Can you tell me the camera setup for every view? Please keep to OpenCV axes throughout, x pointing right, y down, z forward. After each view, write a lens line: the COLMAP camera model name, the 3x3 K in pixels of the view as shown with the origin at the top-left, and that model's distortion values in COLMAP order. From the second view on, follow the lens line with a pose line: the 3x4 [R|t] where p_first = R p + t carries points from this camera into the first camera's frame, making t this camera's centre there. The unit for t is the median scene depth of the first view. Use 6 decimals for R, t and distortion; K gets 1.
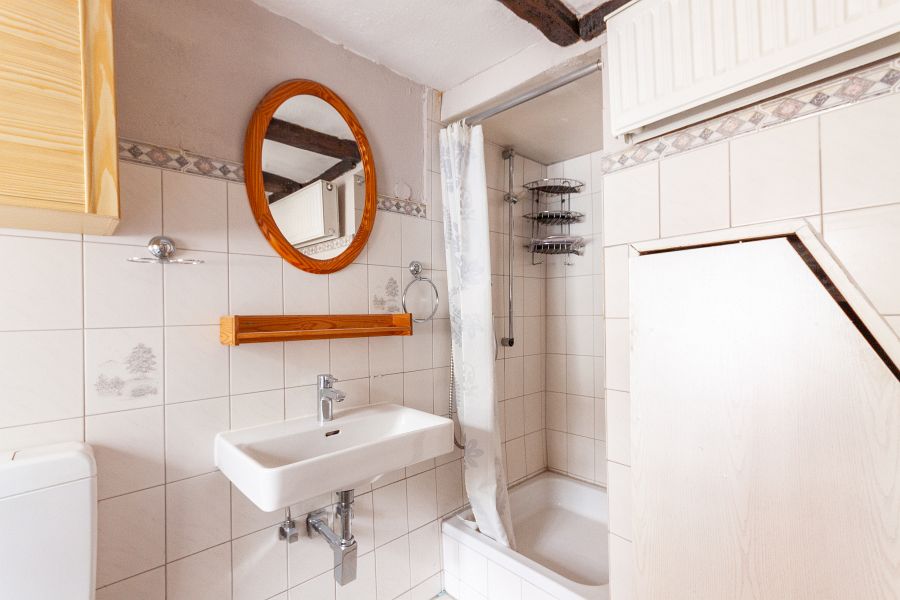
lens RADIAL K [[413.7, 0, 446.3], [0, 413.7, 312.5], [0, 0, 1]] dist [0.010218, 0.000066]
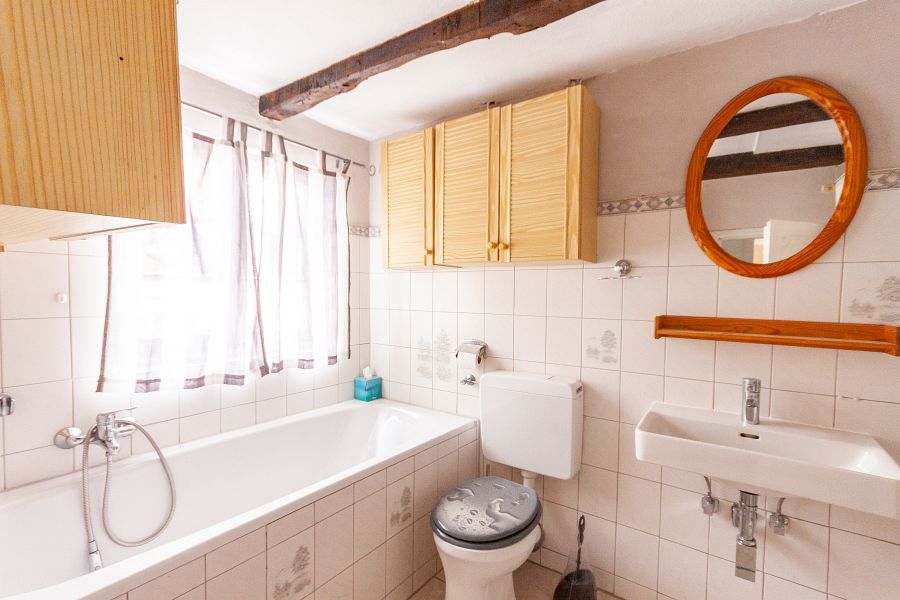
lens RADIAL K [[413.7, 0, 438.2], [0, 413.7, 314.5], [0, 0, 1]] dist [0.010218, 0.000066]
pose [[0.189683, 0.080046, -0.978577, 0.612330], [-0.005167, 0.996739, 0.080530, -0.095241], [0.981832, -0.010219, 0.189478, 0.054642]]
